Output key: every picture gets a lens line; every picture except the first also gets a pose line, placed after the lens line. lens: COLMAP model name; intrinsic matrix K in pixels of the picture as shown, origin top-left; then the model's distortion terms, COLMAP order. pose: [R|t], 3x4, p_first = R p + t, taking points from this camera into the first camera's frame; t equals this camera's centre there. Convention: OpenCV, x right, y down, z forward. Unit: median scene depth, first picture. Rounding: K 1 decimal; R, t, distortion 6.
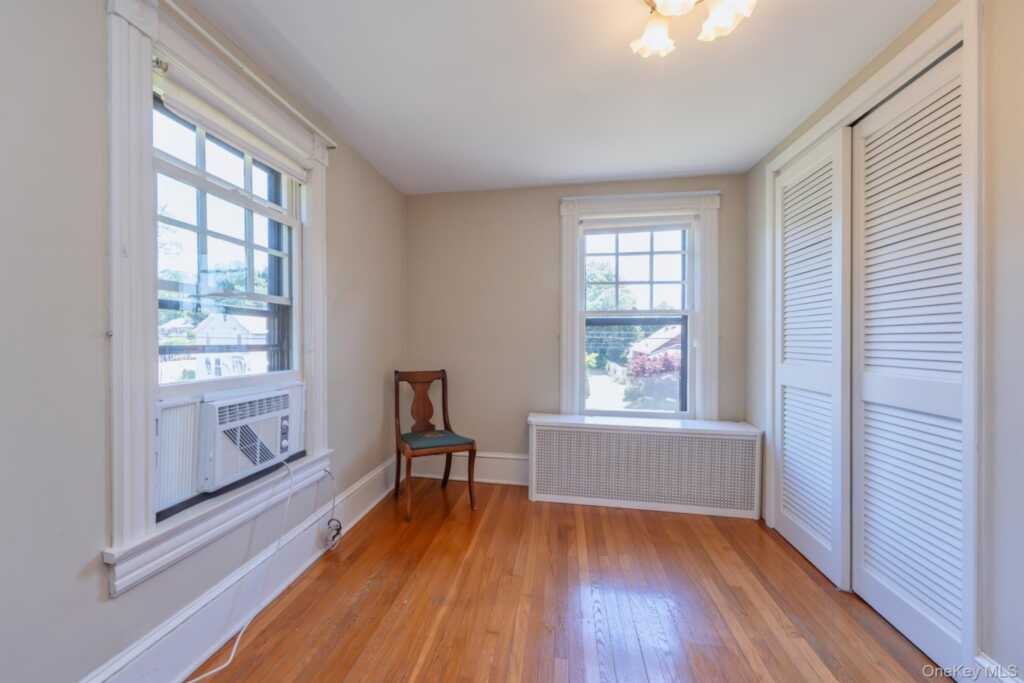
lens RADIAL K [[426.8, 0, 507.2], [0, 426.8, 340.2], [0, 0, 1]] dist [-0.004120, -0.000905]
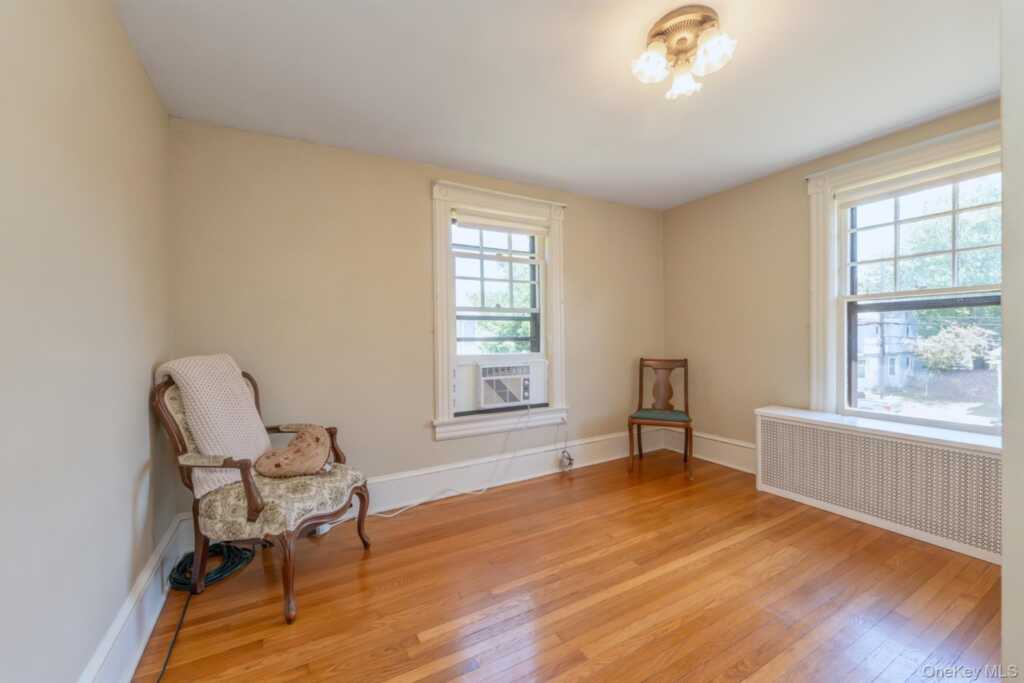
lens RADIAL K [[426.8, 0, 526.5], [0, 426.8, 338.4], [0, 0, 1]] dist [-0.004120, -0.000905]
pose [[0.652717, -0.012880, -0.757493, 0.681419], [0.014080, 0.999889, -0.004870, 0.021644], [0.757471, -0.007487, 0.652826, -0.105361]]
